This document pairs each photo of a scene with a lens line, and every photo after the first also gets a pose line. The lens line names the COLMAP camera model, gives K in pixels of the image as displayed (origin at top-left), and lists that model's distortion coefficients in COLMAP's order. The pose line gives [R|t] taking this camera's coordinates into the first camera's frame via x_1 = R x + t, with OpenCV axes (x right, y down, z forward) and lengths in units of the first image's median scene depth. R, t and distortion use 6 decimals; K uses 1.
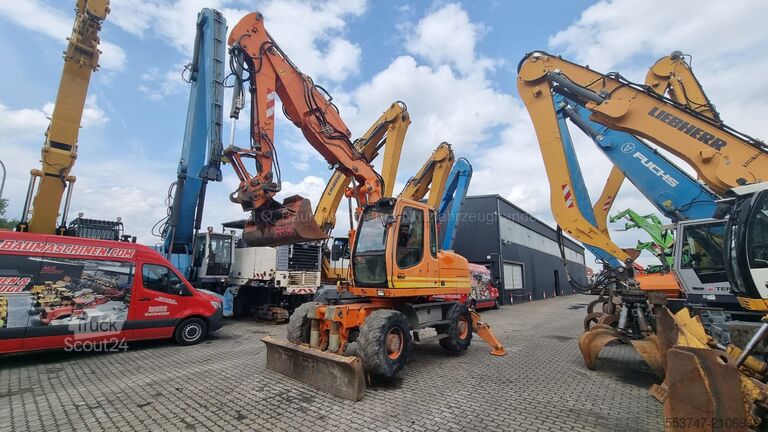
lens RADIAL K [[311.3, 0, 385.6], [0, 311.3, 219.3], [0, 0, 1]] dist [-0.001632, -0.000441]
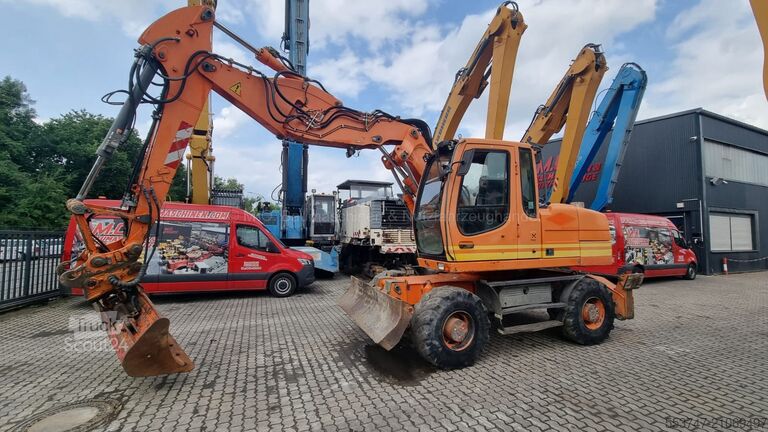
lens RADIAL K [[311.3, 0, 385.6], [0, 311.3, 219.3], [0, 0, 1]] dist [-0.001632, -0.000441]
pose [[0.881364, -0.034678, -0.471163, 0.229560], [0.094083, 0.990210, 0.103113, 0.061368], [0.462975, -0.135209, 0.875998, 0.273898]]
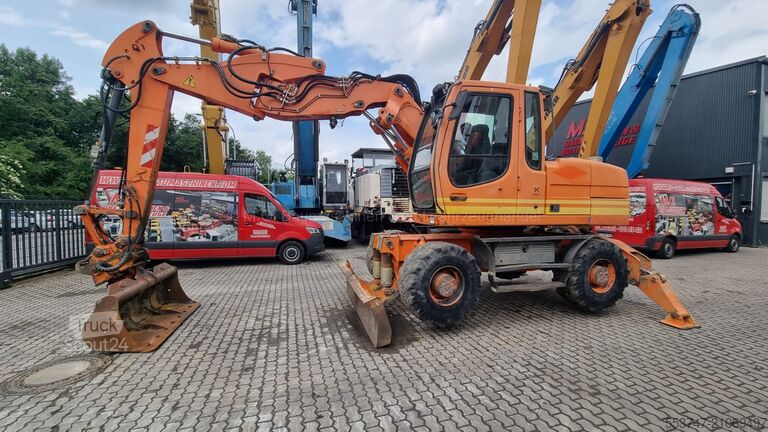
lens RADIAL K [[311.3, 0, 385.6], [0, 311.3, 219.3], [0, 0, 1]] dist [-0.001632, -0.000441]
pose [[0.837448, 0.011392, -0.546399, 0.282219], [0.109144, 0.976156, 0.187635, 0.080592], [0.535508, -0.216771, 0.816236, 0.333888]]
